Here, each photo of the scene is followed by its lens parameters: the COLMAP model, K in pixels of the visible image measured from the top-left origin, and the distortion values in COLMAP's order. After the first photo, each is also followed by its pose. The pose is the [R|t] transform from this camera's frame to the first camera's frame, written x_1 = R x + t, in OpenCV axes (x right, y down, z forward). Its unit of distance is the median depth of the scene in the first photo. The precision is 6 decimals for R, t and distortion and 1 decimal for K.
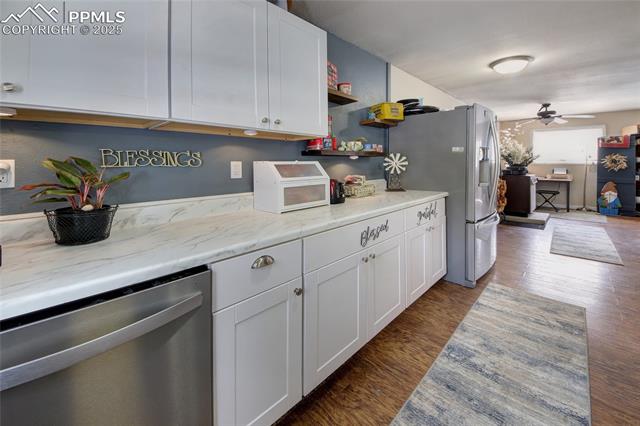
lens RADIAL K [[281.3, 0, 303.3], [0, 281.3, 160.0], [0, 0, 1]] dist [0.000984, -0.006040]
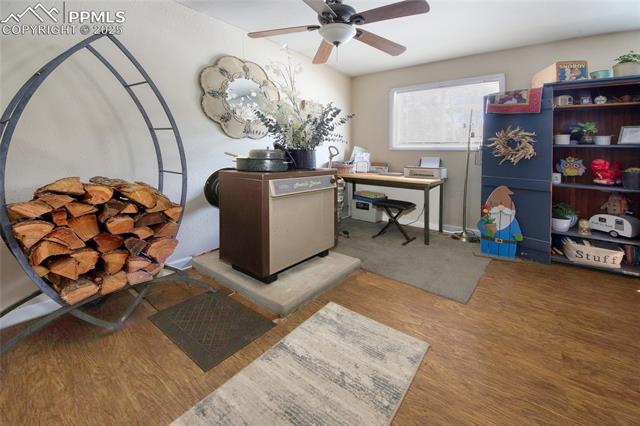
lens RADIAL K [[281.3, 0, 293.1], [0, 281.3, 147.1], [0, 0, 1]] dist [0.000984, -0.006040]
pose [[0.996942, 0.020250, 0.075471, 0.700304], [-0.019491, 0.999752, -0.010771, 0.024458], [-0.075671, 0.009267, 0.997090, 0.545614]]
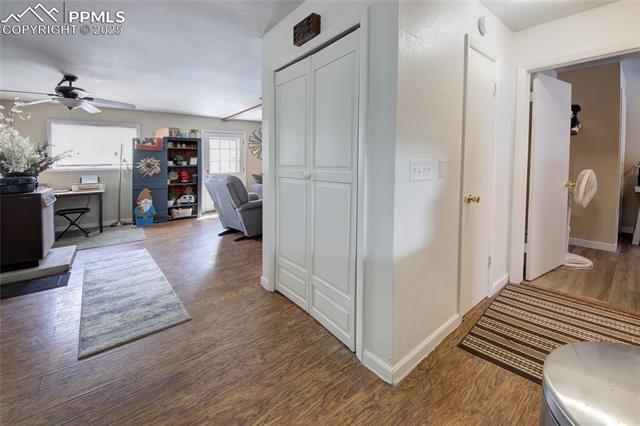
lens RADIAL K [[272.3, 0, 334.2], [0, 272.3, 158.5], [0, 0, 1]] dist [-0.018681, -0.000911]
pose [[0.082100, 0.012821, 0.996542, 0.284405], [0.014321, 0.999799, -0.014043, 0.003571], [-0.996521, 0.015425, 0.081899, 0.323170]]
